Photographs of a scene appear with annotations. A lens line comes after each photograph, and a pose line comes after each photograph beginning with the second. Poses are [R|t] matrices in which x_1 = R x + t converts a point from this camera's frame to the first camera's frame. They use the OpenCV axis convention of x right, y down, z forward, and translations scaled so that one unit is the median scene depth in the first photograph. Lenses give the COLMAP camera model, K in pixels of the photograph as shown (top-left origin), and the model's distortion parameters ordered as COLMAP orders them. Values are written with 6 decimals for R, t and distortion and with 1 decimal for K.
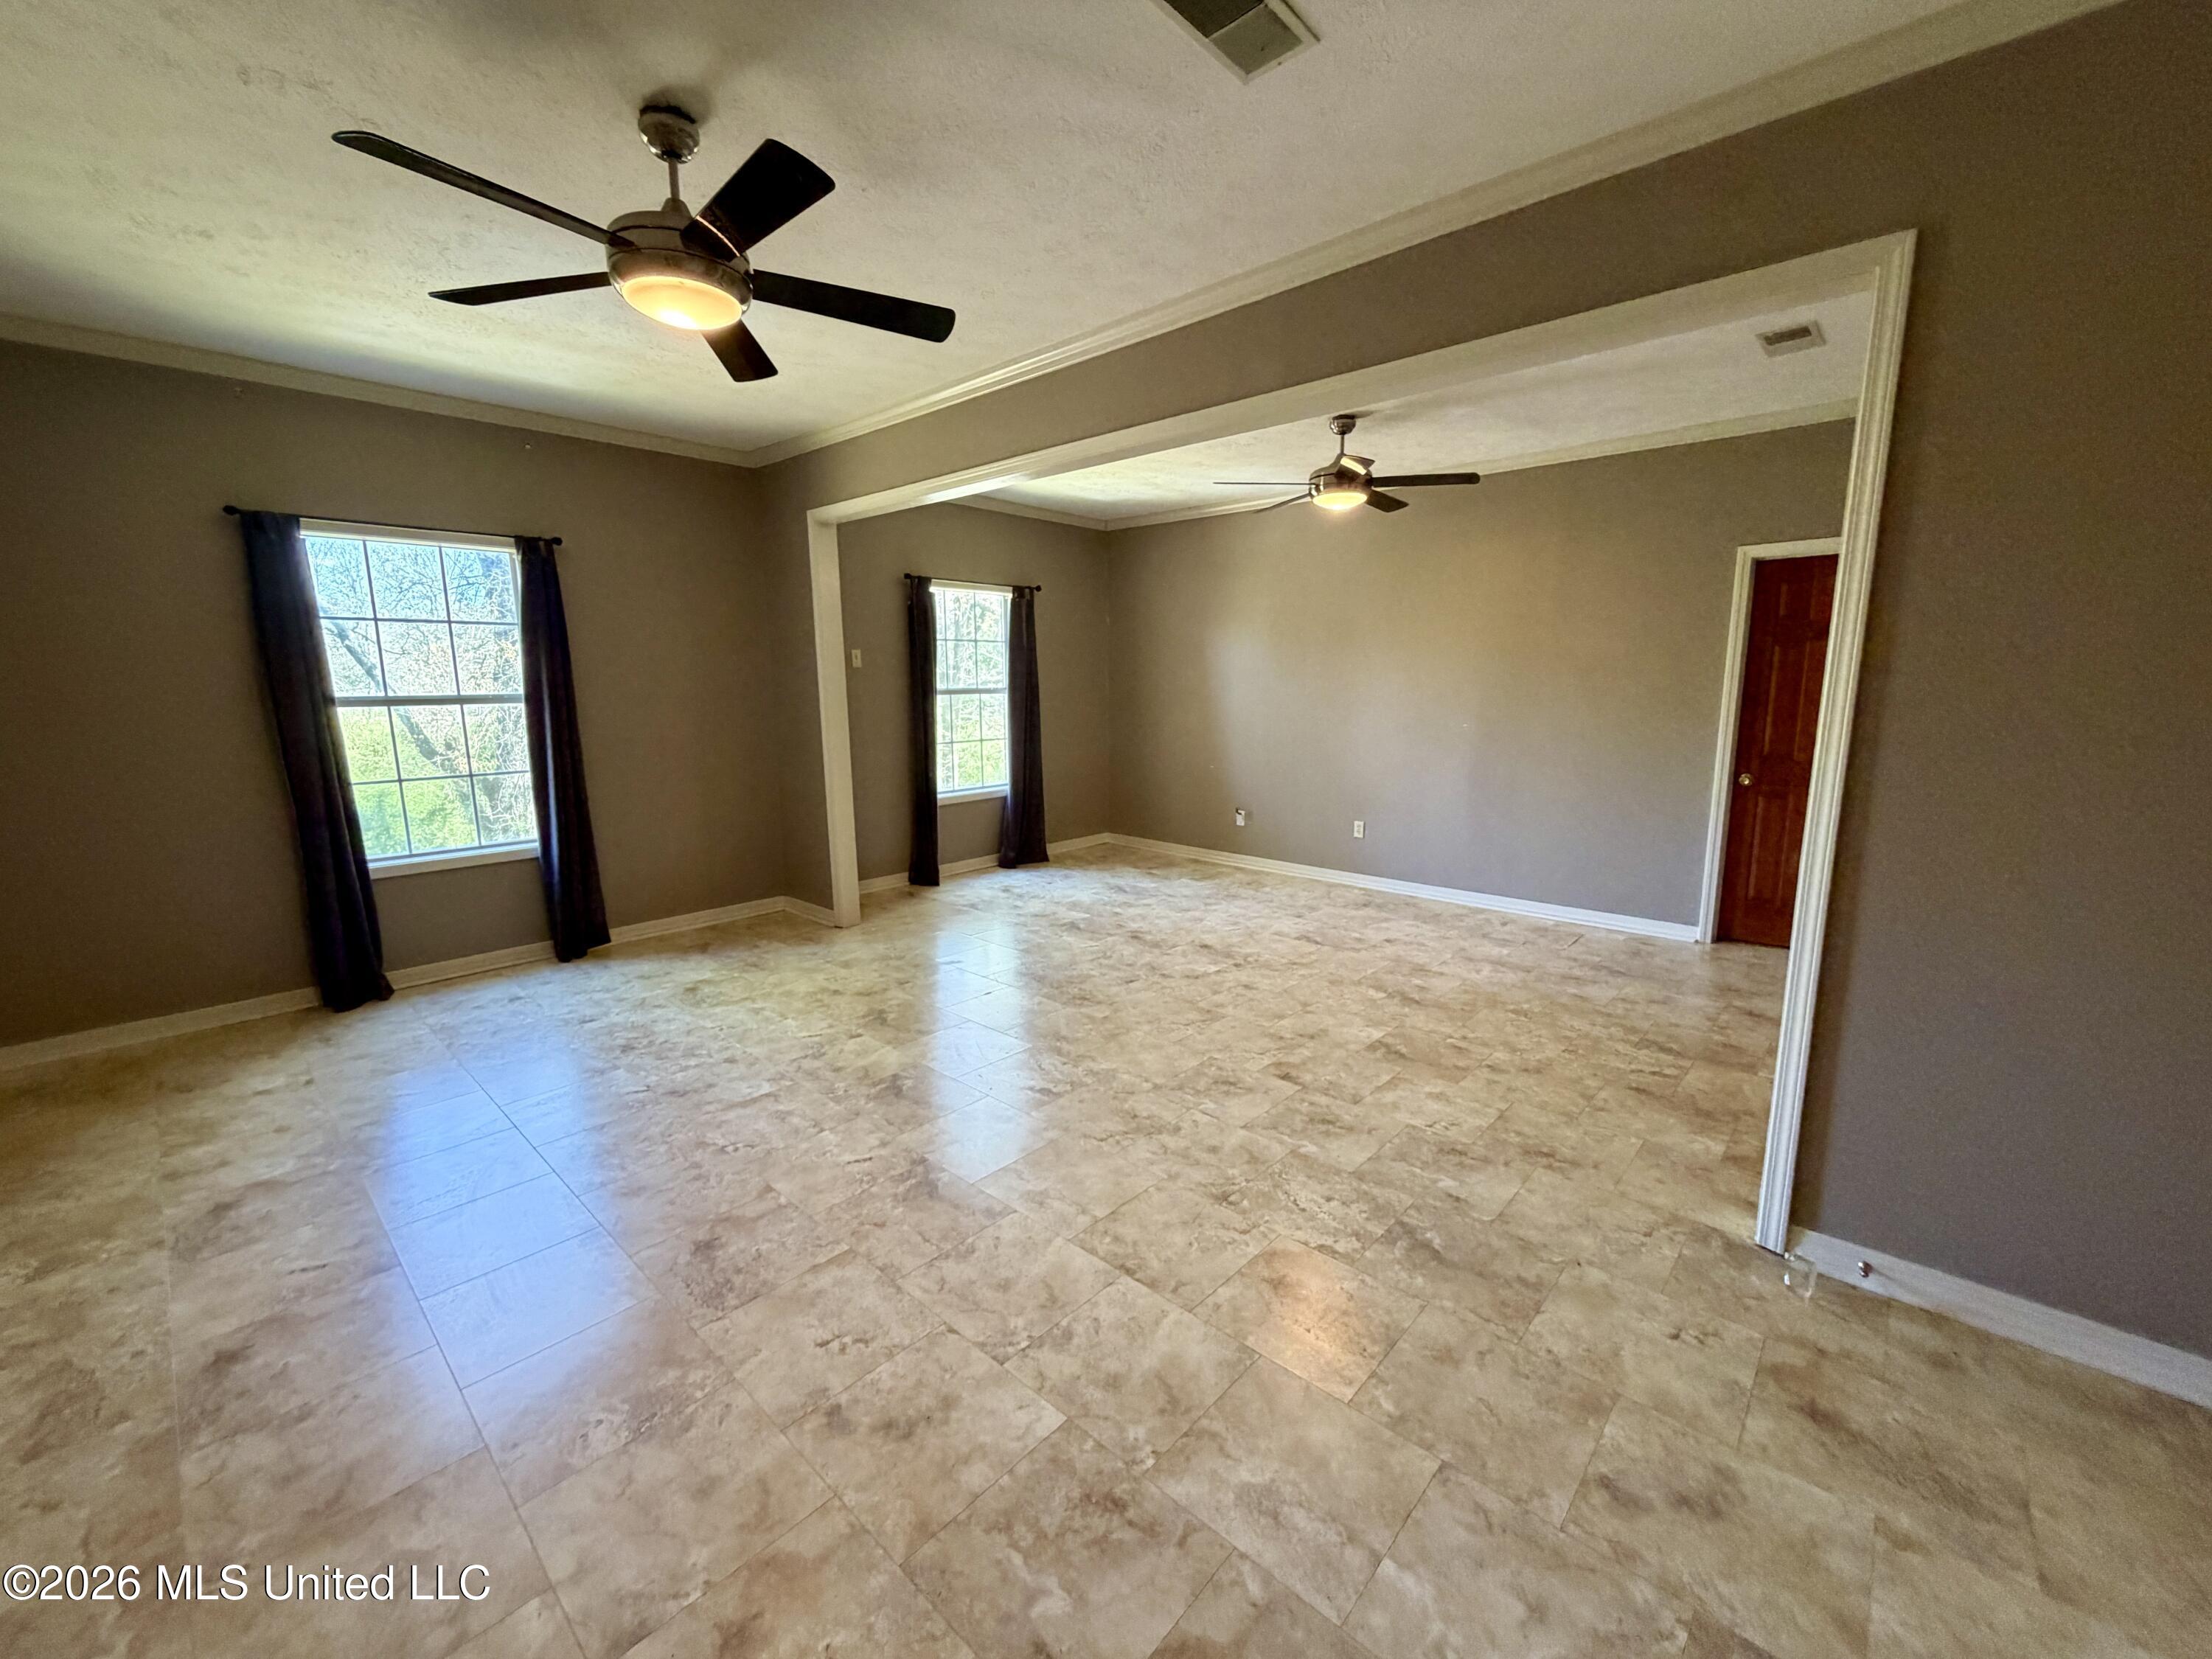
lens RADIAL K [[880.5, 0, 1100.4], [0, 880.5, 839.0], [0, 0, 1]] dist [0.000570, 0.000133]
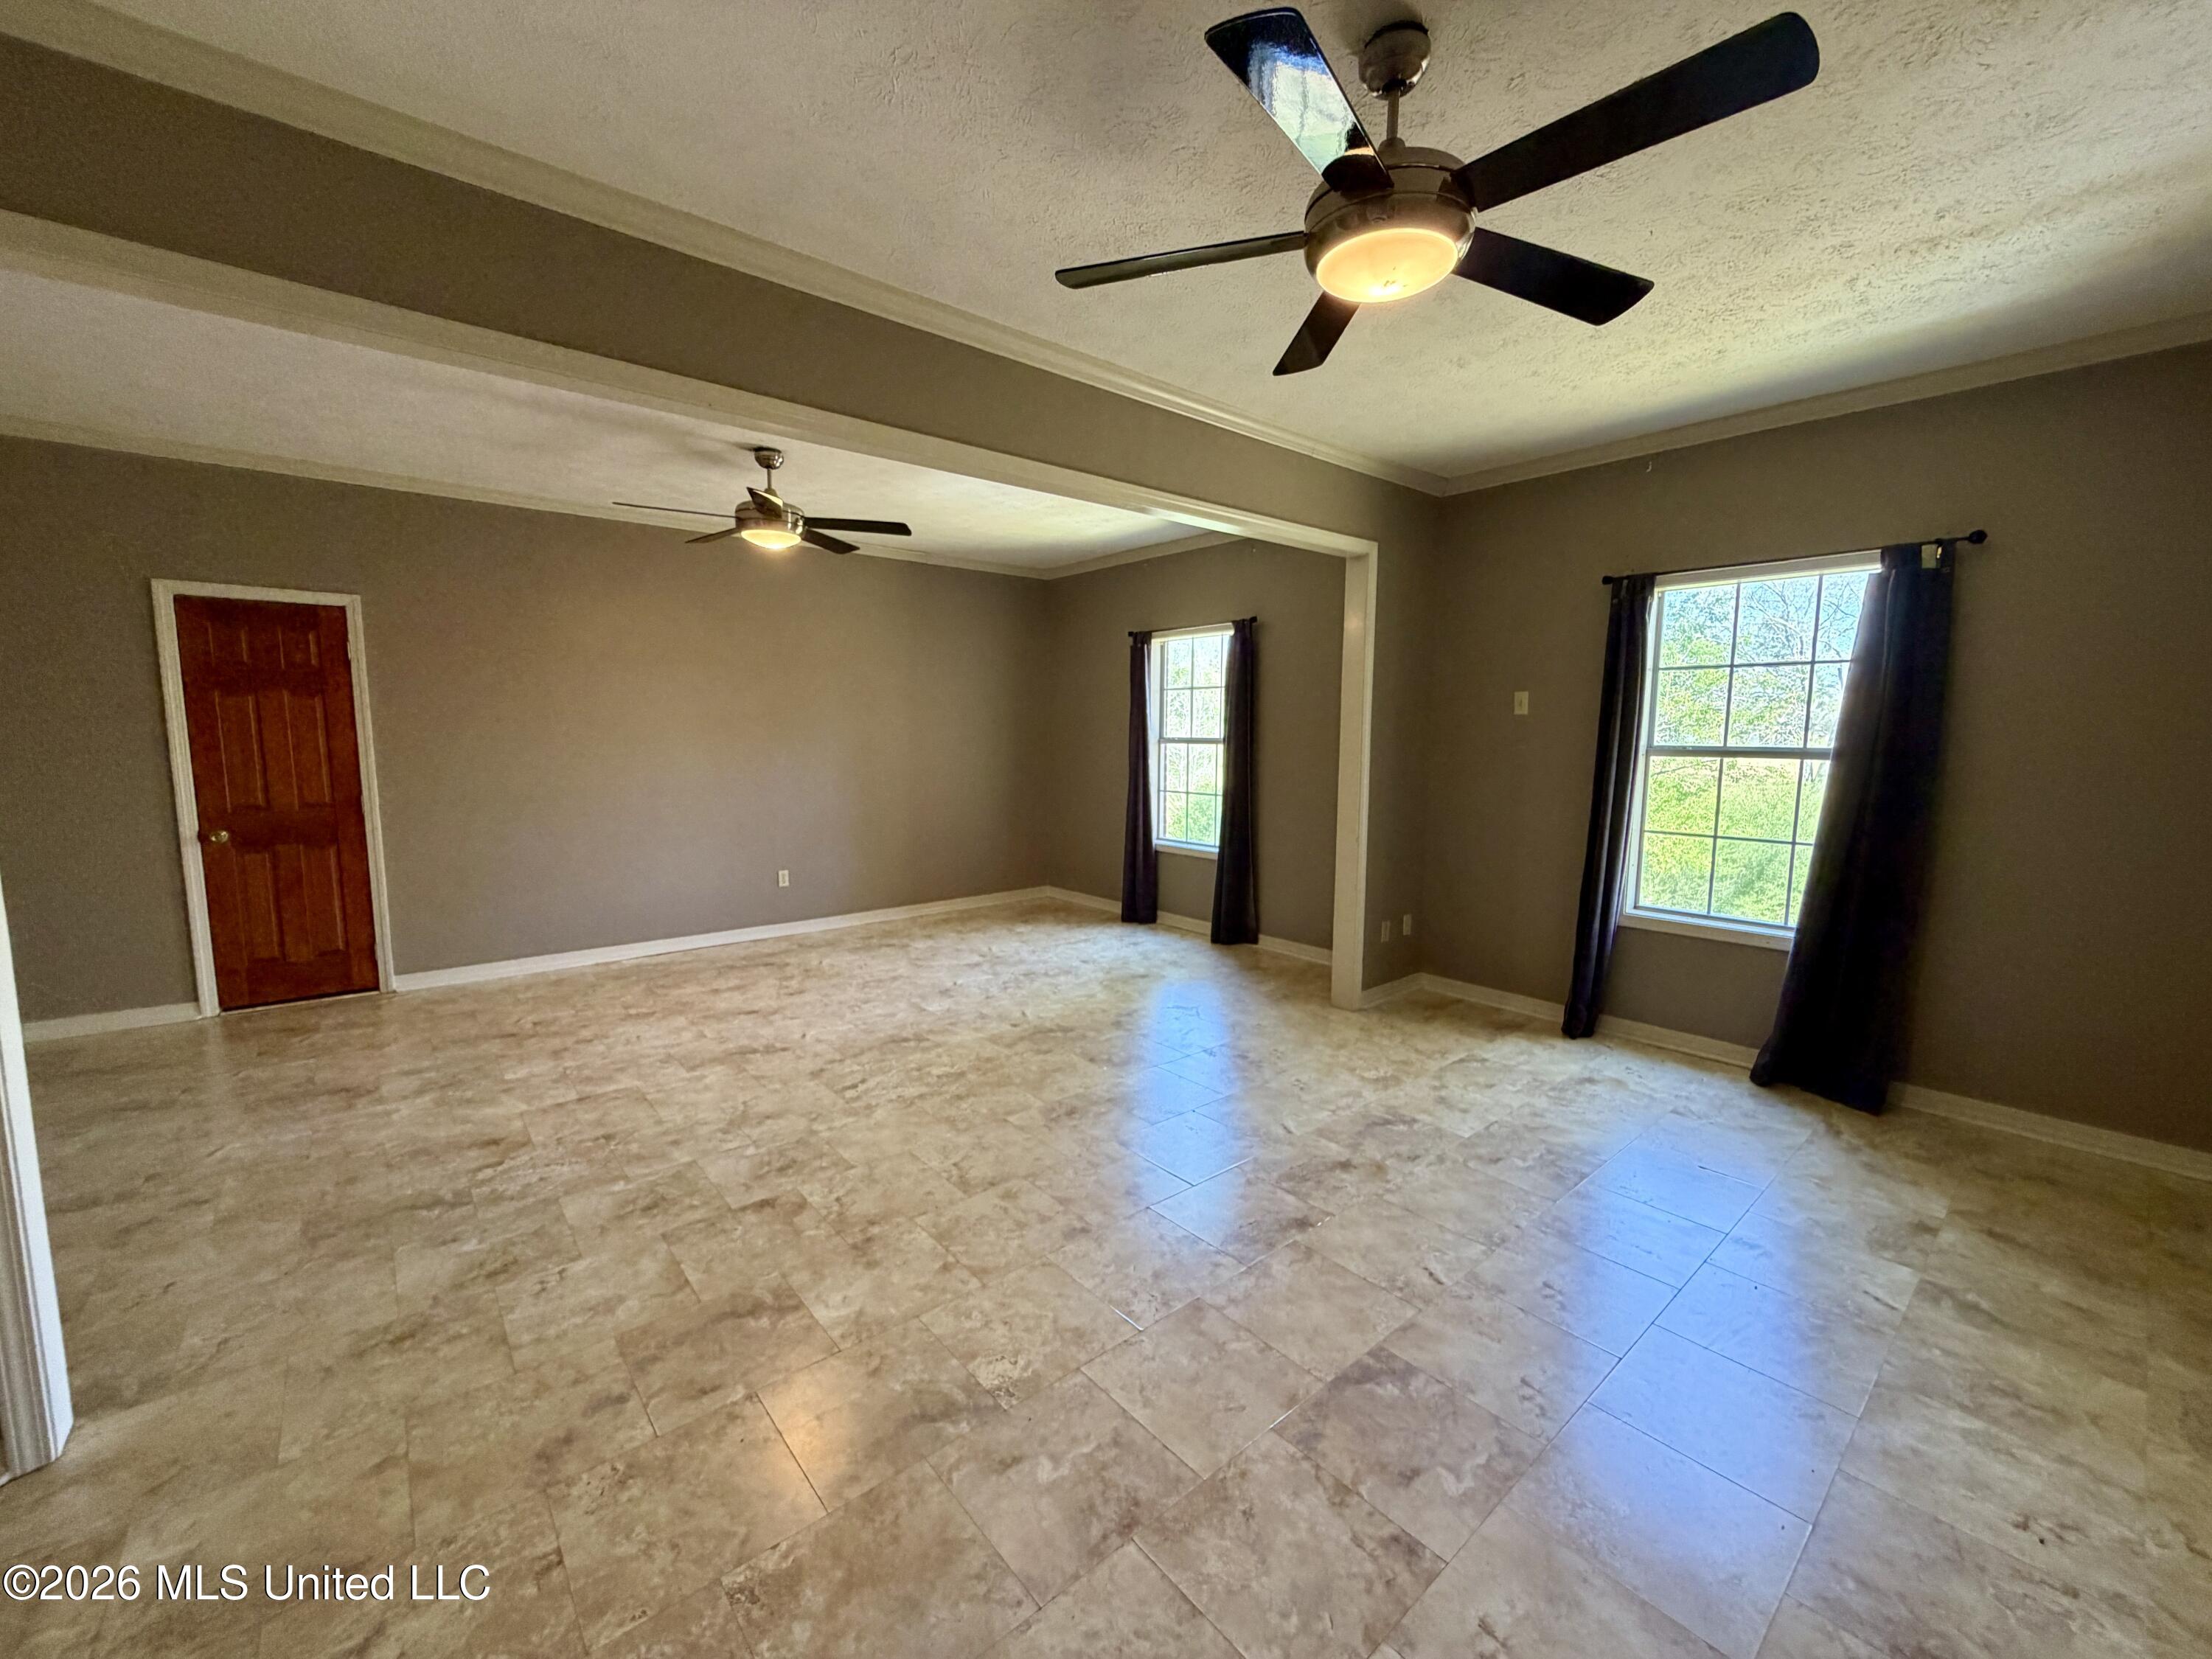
lens RADIAL K [[880.5, 0, 1099.0], [0, 880.5, 820.6], [0, 0, 1]] dist [0.000570, 0.000133]
pose [[-0.123724, 0.109460, -0.986261, 0.891263], [-0.181640, 0.974607, 0.130953, -0.232320], [0.975551, 0.195346, -0.100700, 1.236524]]
